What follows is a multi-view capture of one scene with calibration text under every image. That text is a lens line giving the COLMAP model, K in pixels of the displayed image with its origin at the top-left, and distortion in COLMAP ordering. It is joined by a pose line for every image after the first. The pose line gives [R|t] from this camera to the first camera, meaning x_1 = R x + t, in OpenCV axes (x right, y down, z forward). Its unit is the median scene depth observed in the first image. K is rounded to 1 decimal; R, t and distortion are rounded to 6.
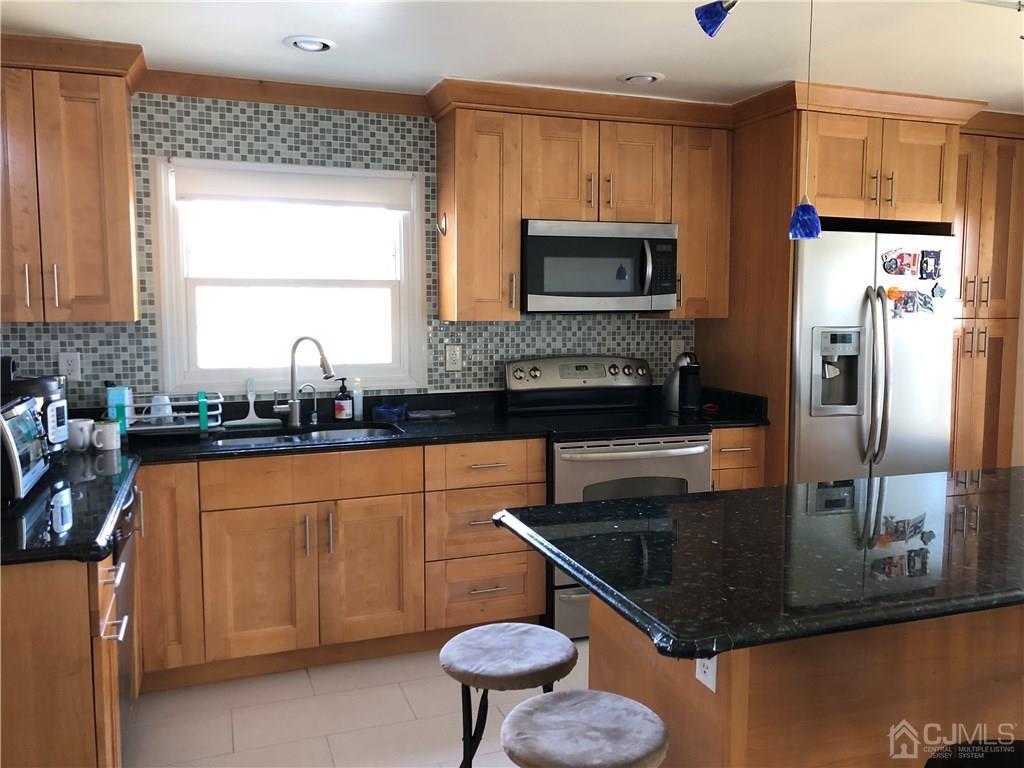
lens RADIAL K [[835.3, 0, 509.8], [0, 835.3, 375.5], [0, 0, 1]] dist [0.069826, -0.097309]
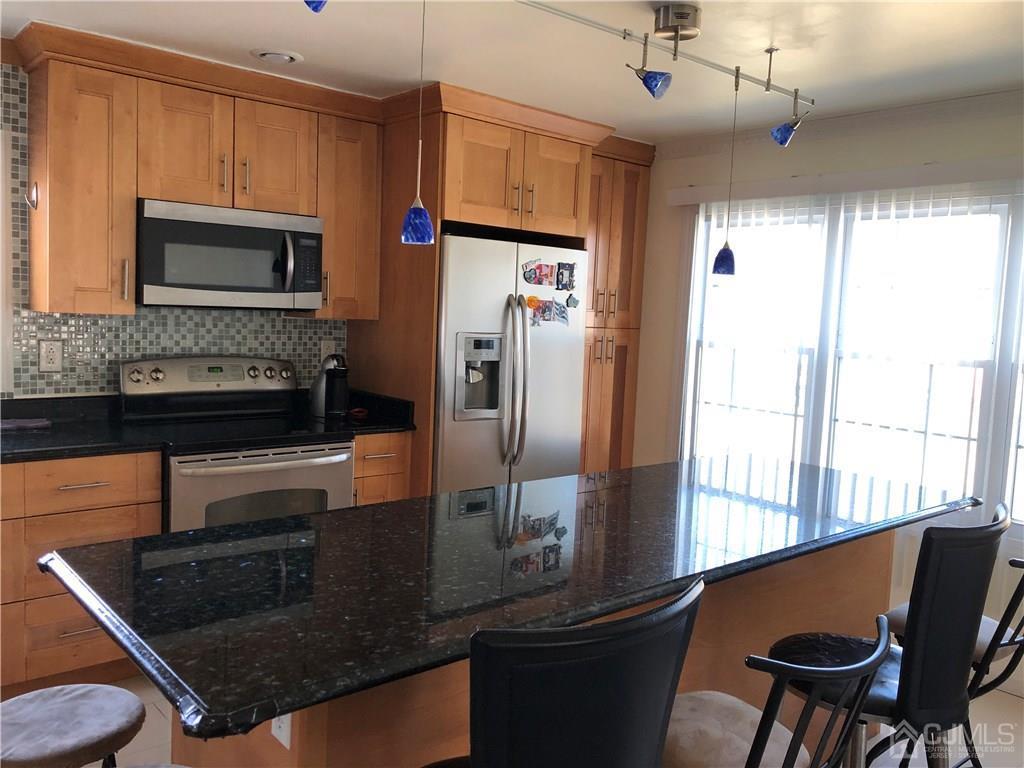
lens RADIAL K [[835.3, 0, 509.8], [0, 835.3, 375.5], [0, 0, 1]] dist [0.069826, -0.097309]
pose [[0.936277, 0.009477, 0.351133, 0.068996], [-0.011595, 0.999925, 0.003930, -0.010539], [-0.351070, -0.007751, 0.936317, 0.044378]]
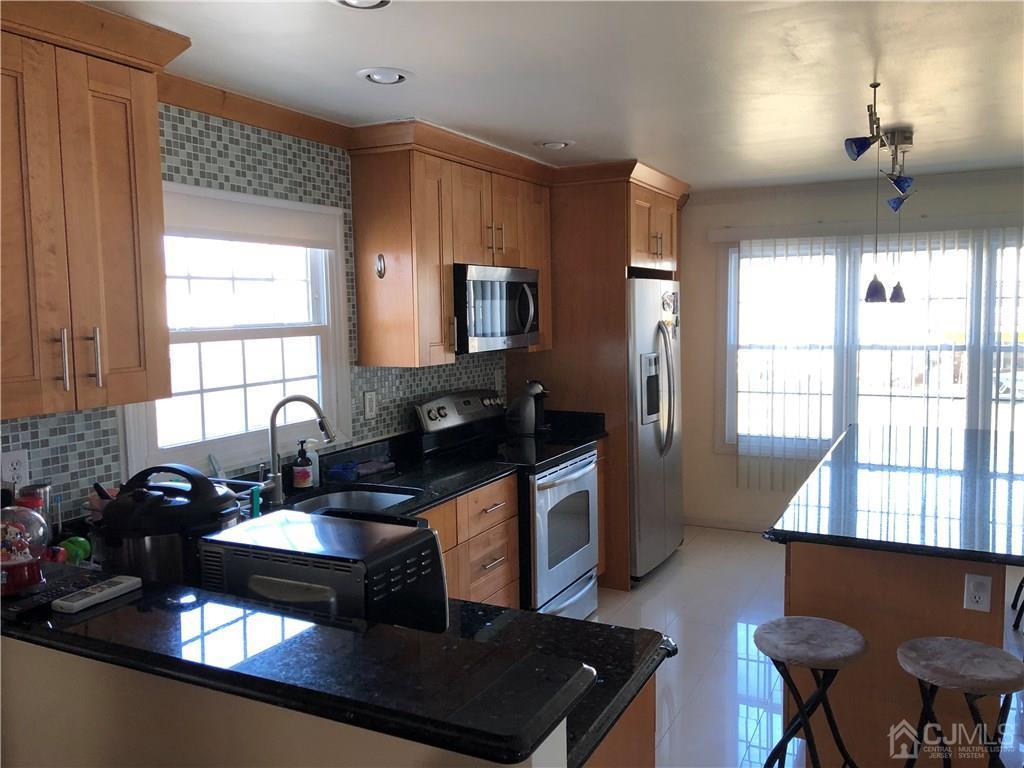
lens RADIAL K [[835.3, 0, 509.8], [0, 835.3, 375.5], [0, 0, 1]] dist [0.069826, -0.097309]
pose [[0.735159, -0.069242, 0.674349, -0.608827], [0.076057, 0.996914, 0.019448, -0.063236], [-0.673614, 0.036992, 0.738157, 0.200485]]
